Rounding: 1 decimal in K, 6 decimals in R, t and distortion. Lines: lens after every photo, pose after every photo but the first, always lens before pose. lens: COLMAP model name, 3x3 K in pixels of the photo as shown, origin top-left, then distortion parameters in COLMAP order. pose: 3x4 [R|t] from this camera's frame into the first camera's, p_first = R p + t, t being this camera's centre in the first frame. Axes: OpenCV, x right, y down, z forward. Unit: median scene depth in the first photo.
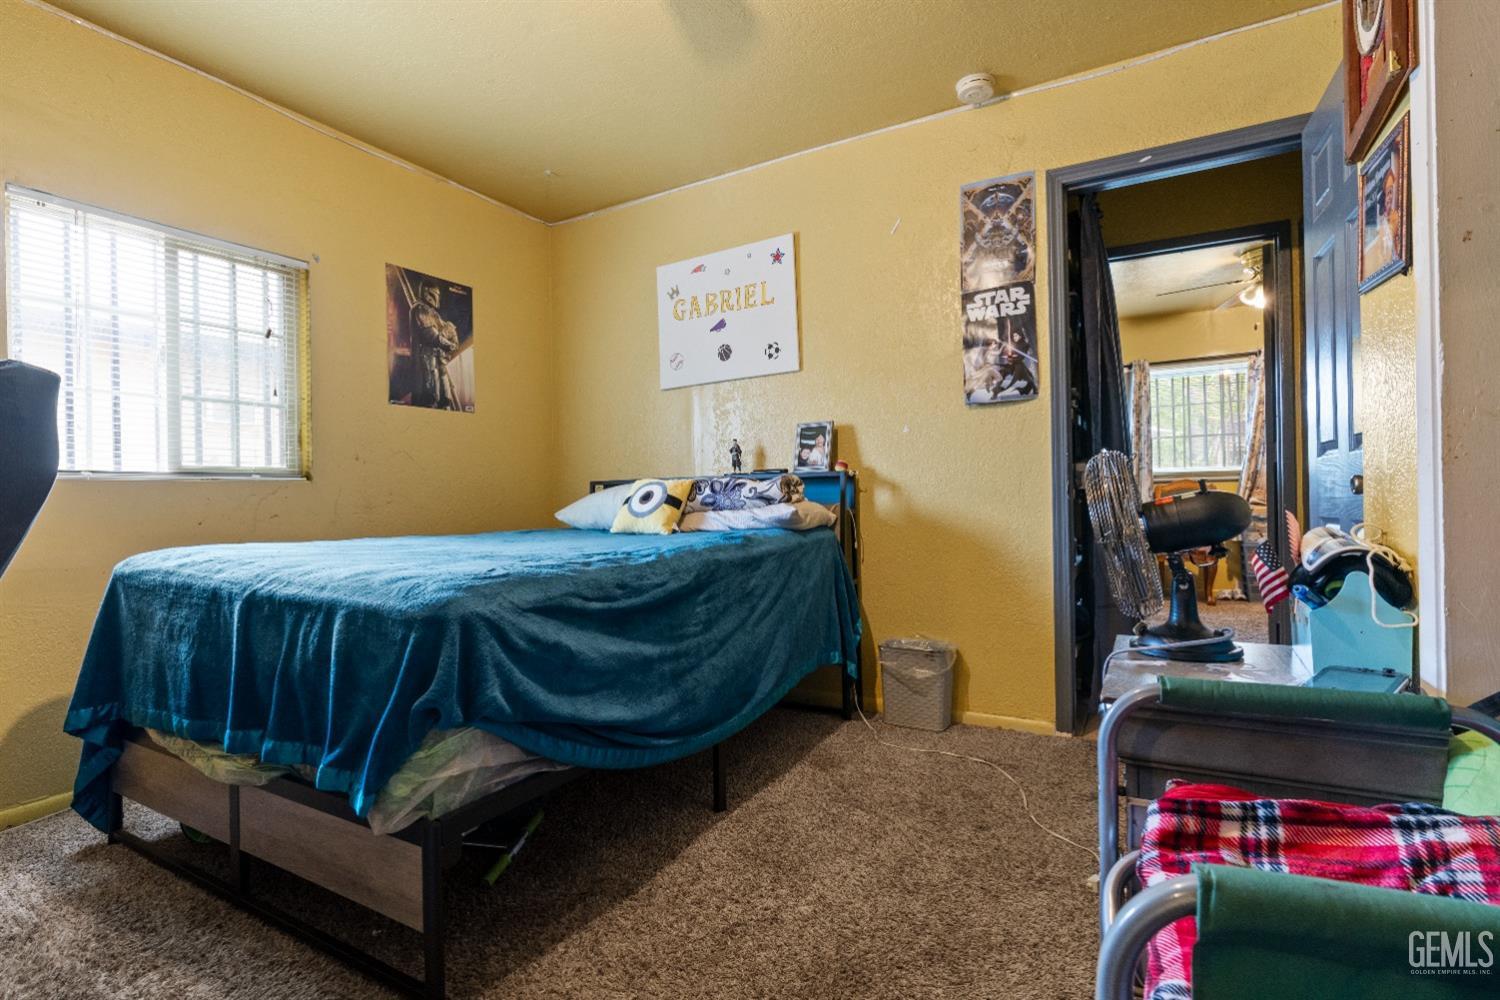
lens RADIAL K [[683.0, 0, 758.6], [0, 683.0, 501.0], [0, 0, 1]] dist [-0.008187, -0.000748]
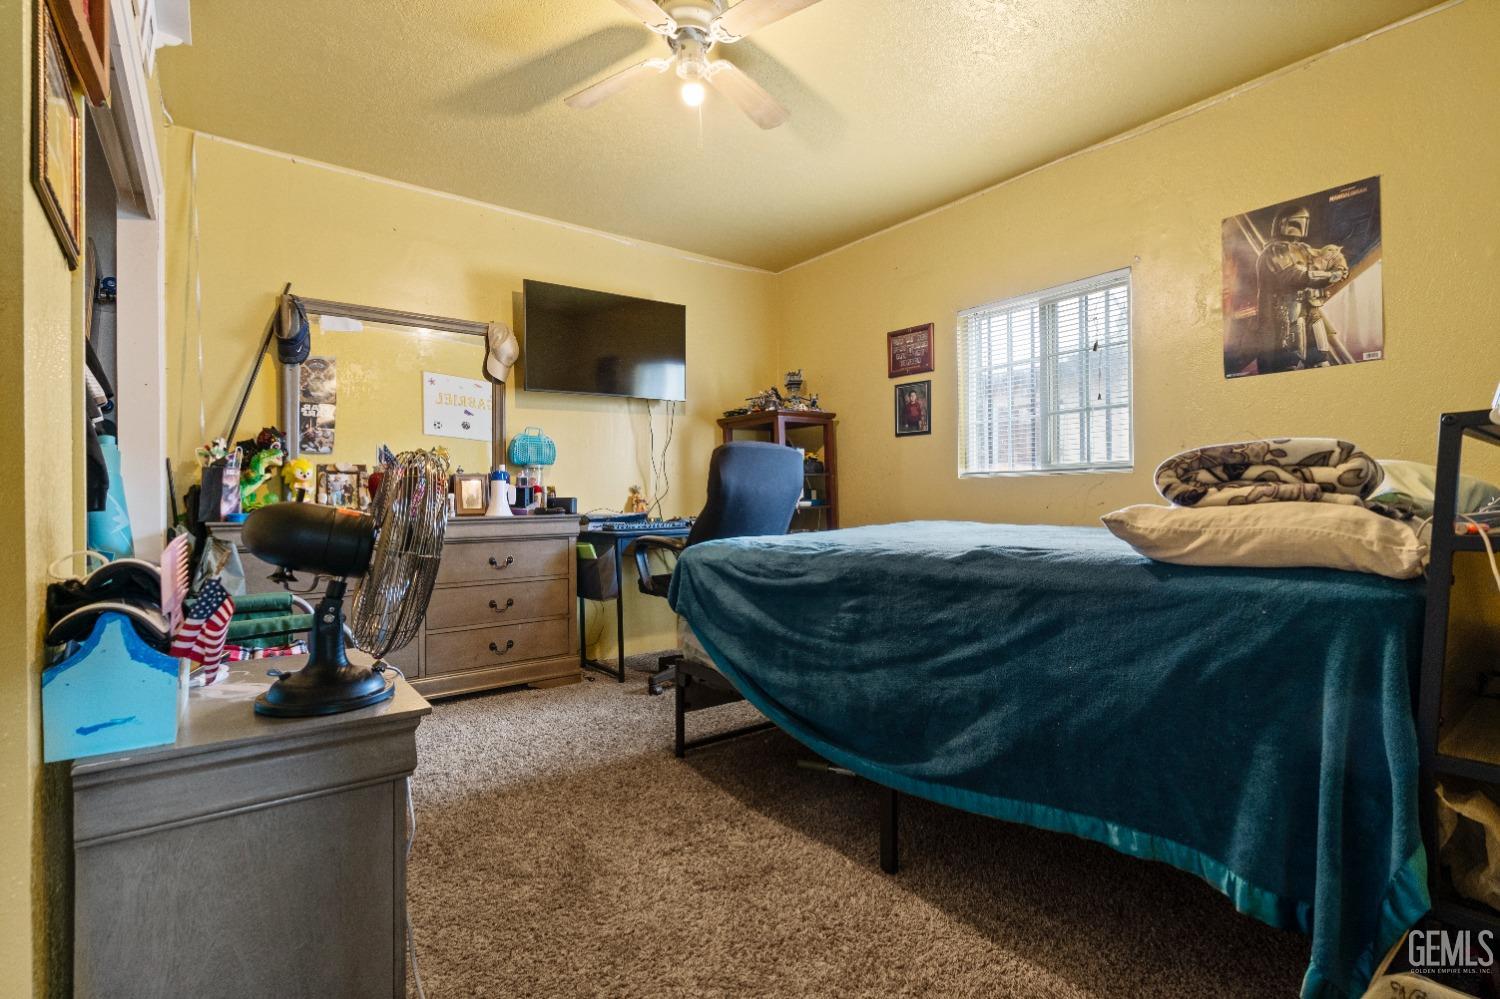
lens RADIAL K [[683.0, 0, 739.8], [0, 683.0, 500.6], [0, 0, 1]] dist [-0.008187, -0.000748]
pose [[-0.375349, 0.020686, -0.926653, 0.463316], [0.009914, 0.999783, 0.018302, -0.008627], [0.926830, -0.002317, -0.375473, 0.687380]]
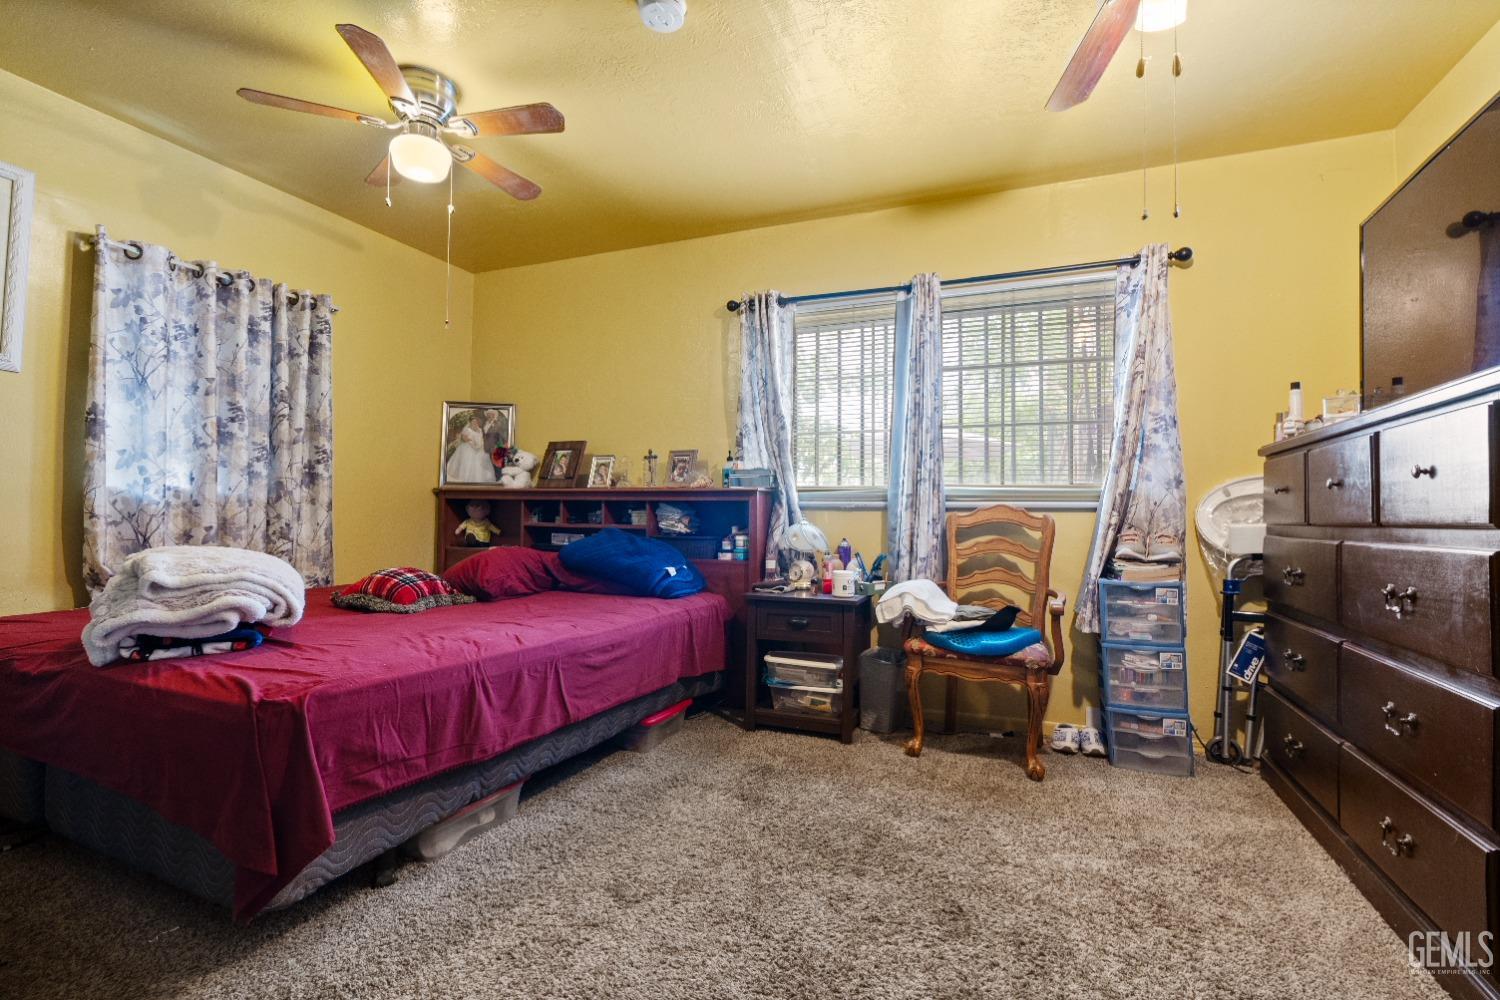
lens RADIAL K [[683.0, 0, 741.1], [0, 683.0, 500.4], [0, 0, 1]] dist [-0.008187, -0.000748]
pose [[0.990825, 0.027875, 0.132244, 1.545388], [-0.025654, 0.999500, -0.018467, -0.086300], [-0.132693, 0.014904, 0.991045, 2.180735]]
